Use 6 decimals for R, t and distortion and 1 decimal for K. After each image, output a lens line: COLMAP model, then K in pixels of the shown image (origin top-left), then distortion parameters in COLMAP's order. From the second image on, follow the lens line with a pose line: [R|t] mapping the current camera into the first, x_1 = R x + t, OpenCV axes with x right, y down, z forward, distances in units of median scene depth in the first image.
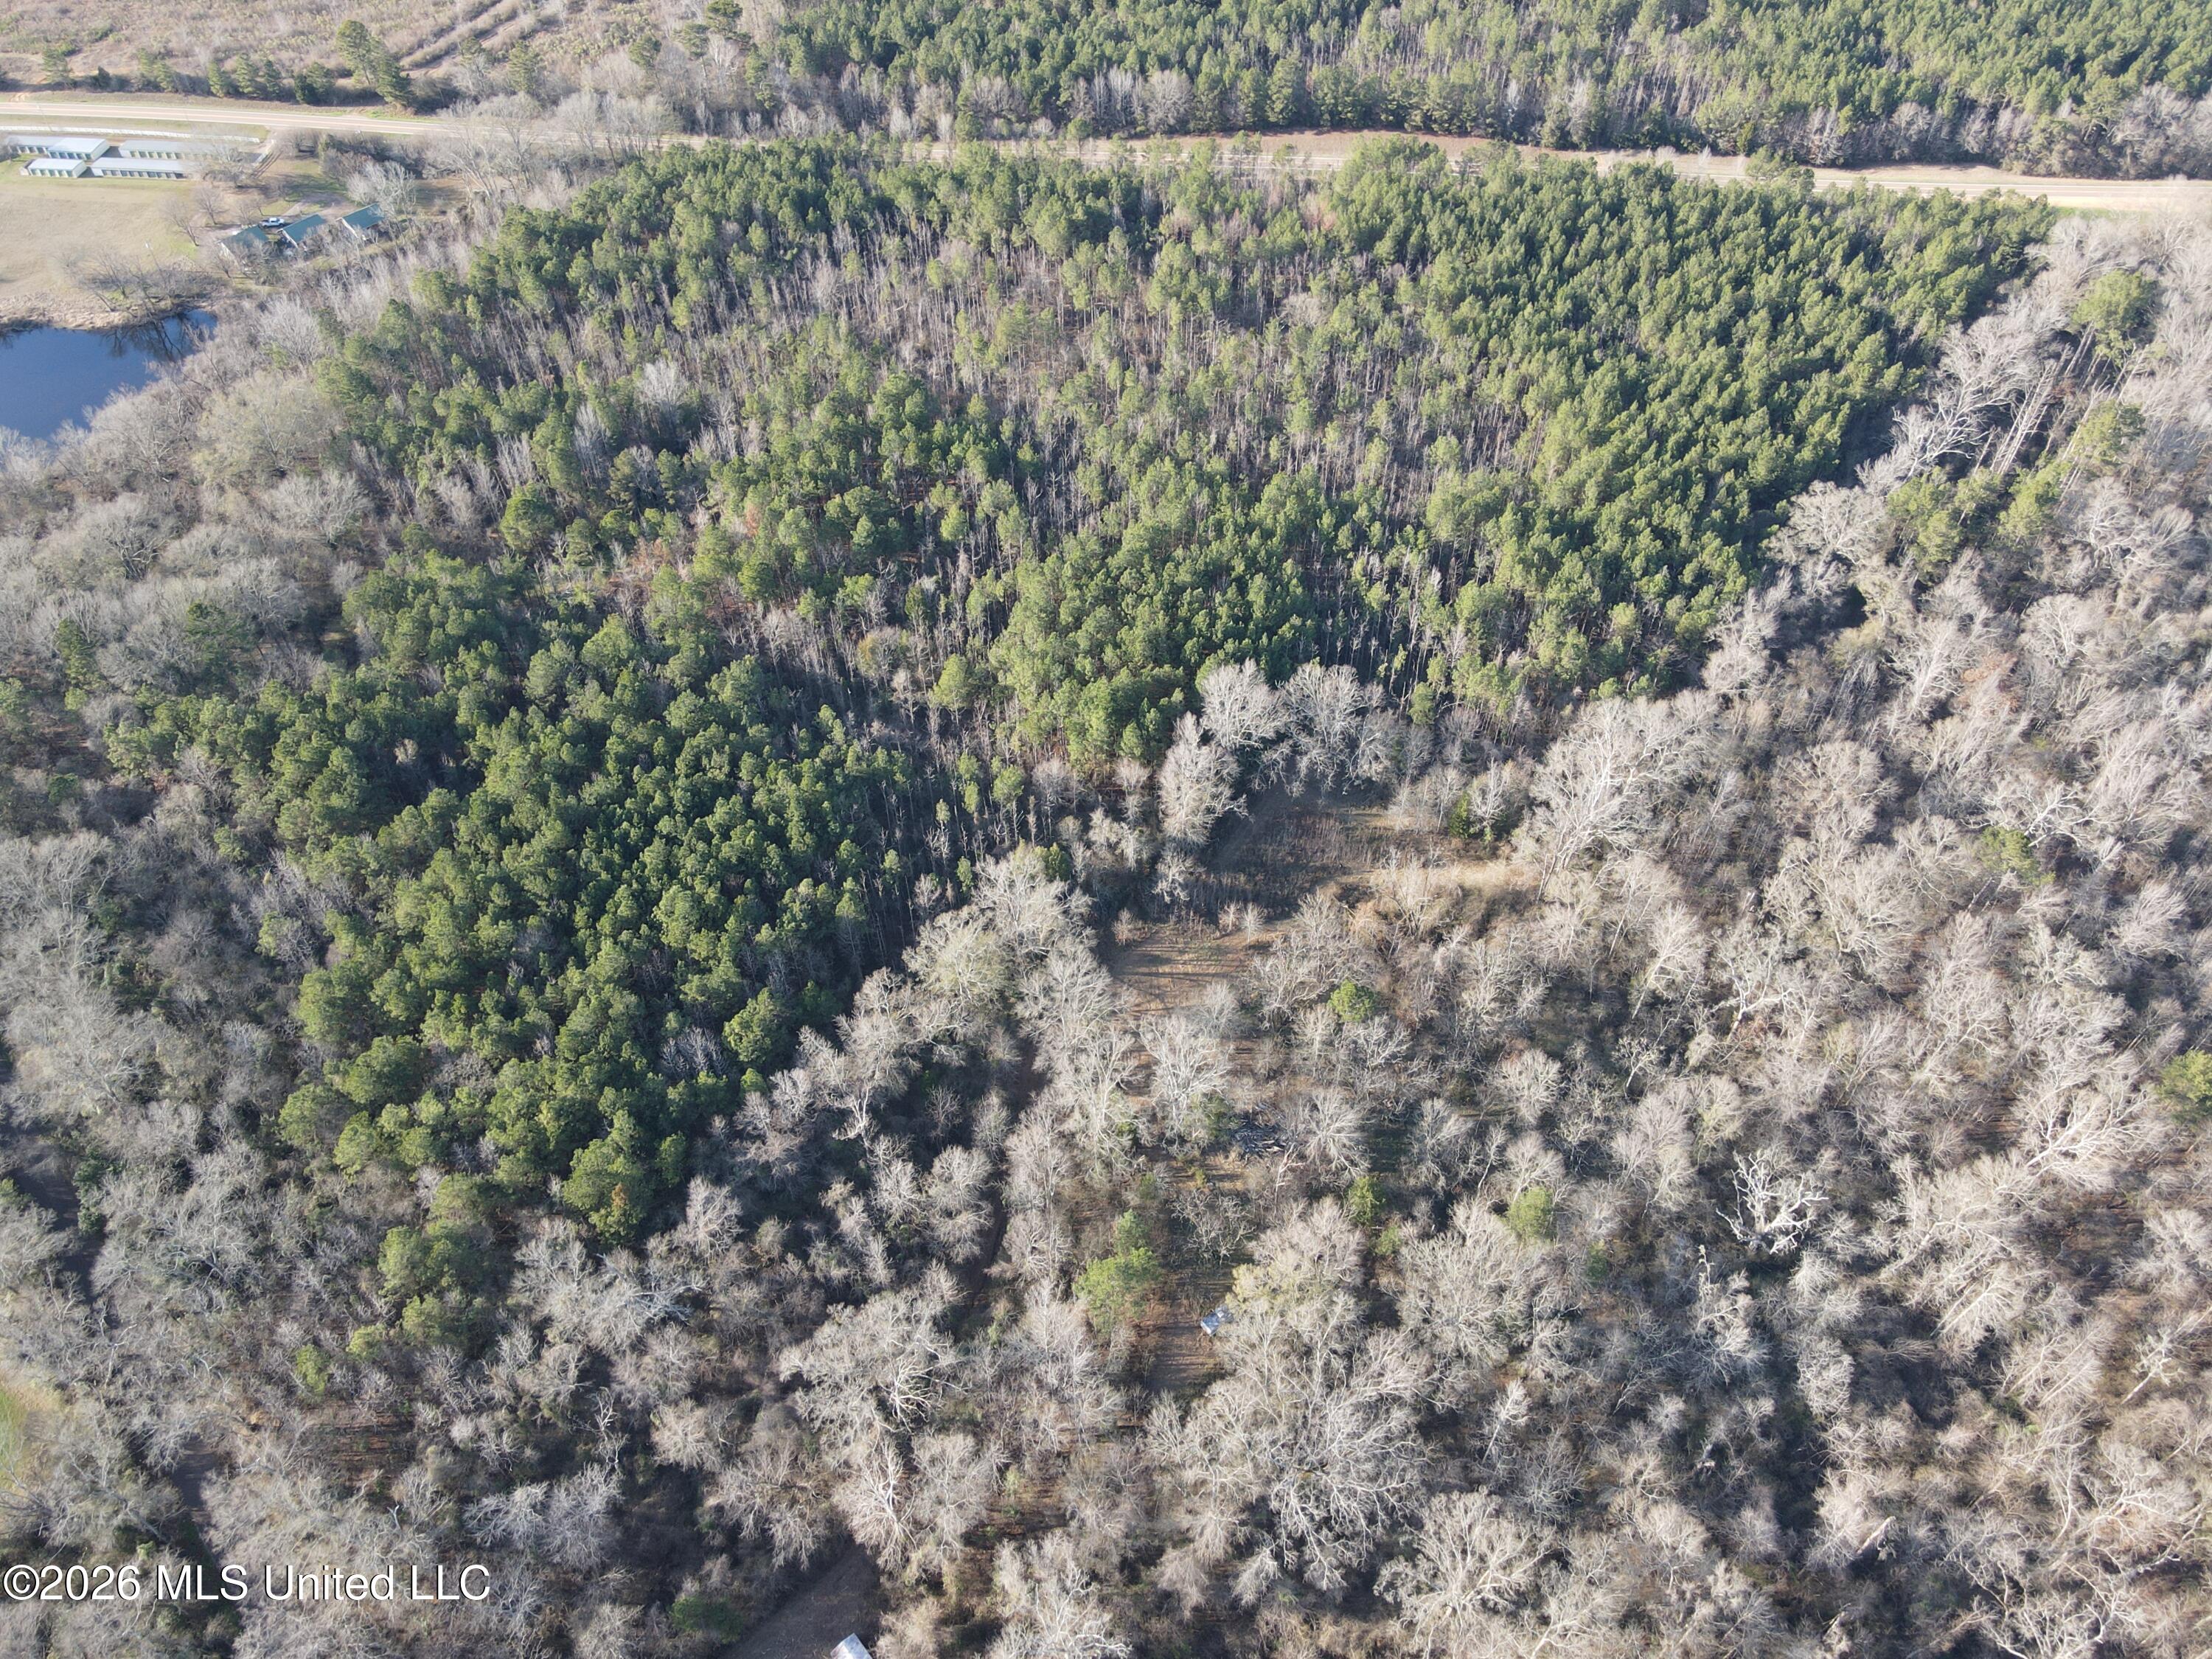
lens RADIAL K [[1607.6, 0, 1104.9], [0, 1607.6, 850.0], [0, 0, 1]] dist [0.001730, 0.015731]
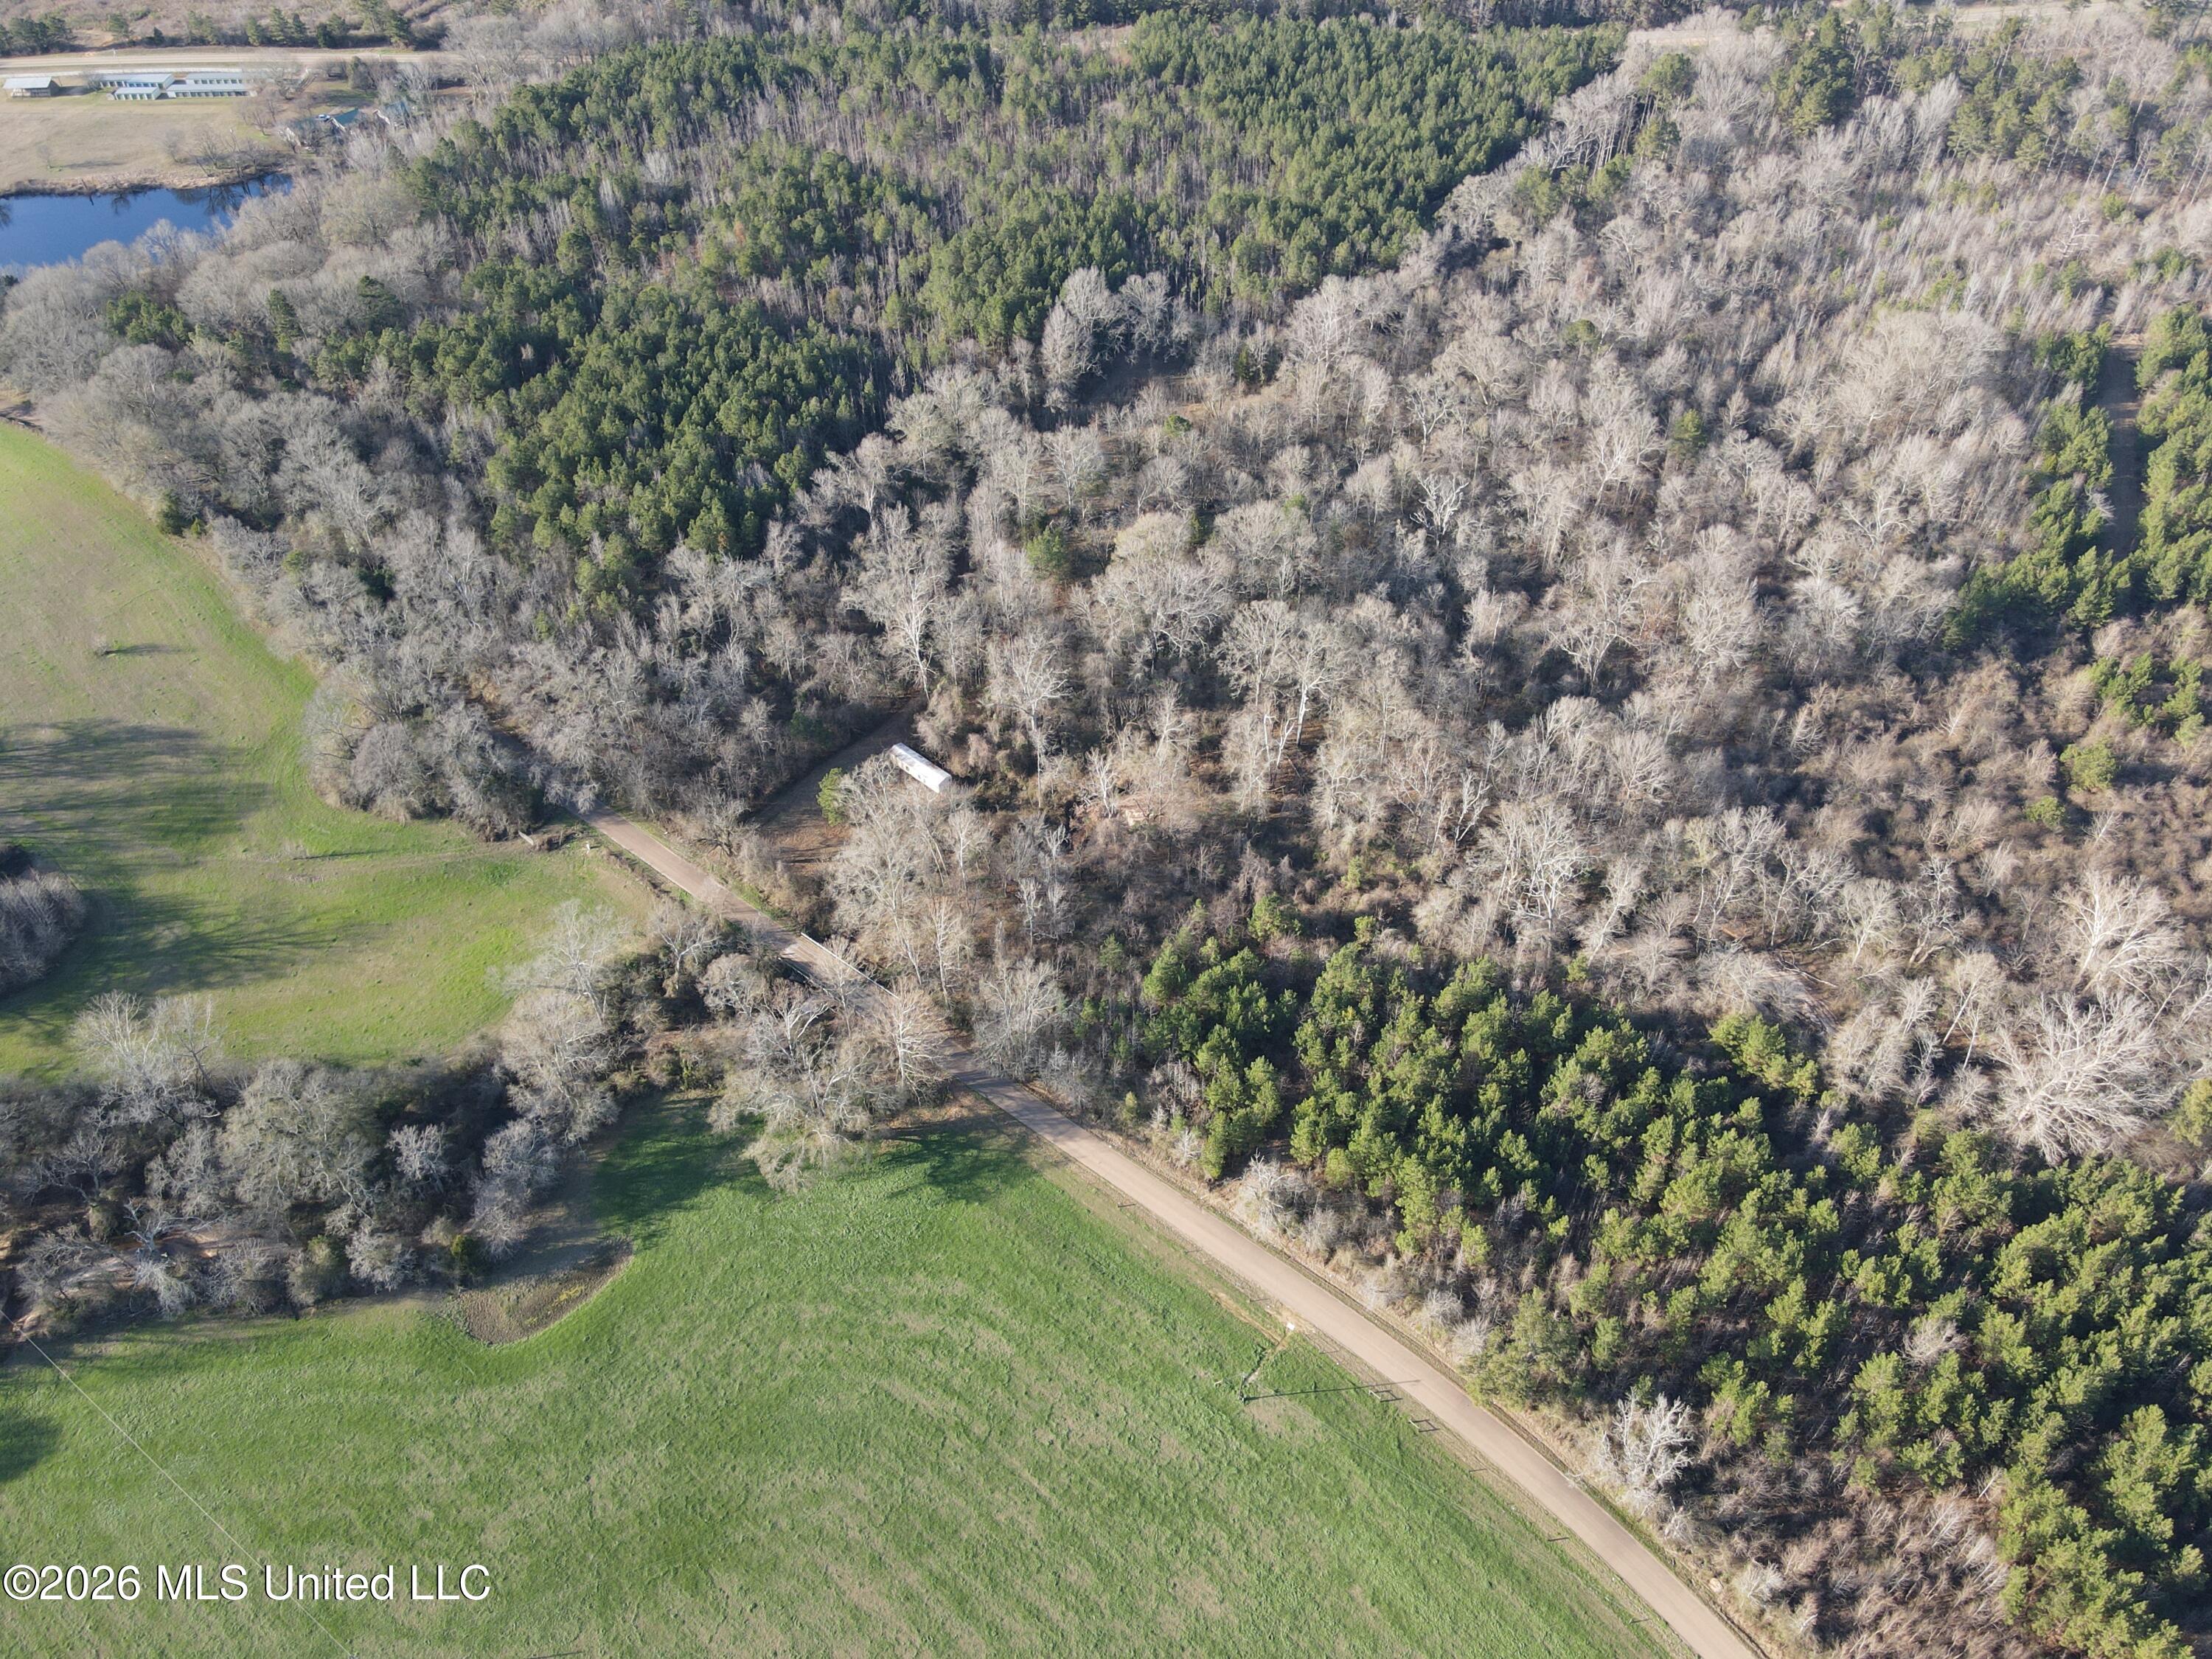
lens RADIAL K [[1607.6, 0, 1104.9], [0, 1607.6, 850.0], [0, 0, 1]] dist [0.001730, 0.015731]
pose [[0.993322, -0.082978, 0.080166, -0.057386], [0.088478, 0.993776, -0.067679, 0.461017], [-0.074051, 0.074320, 0.994481, -0.399713]]
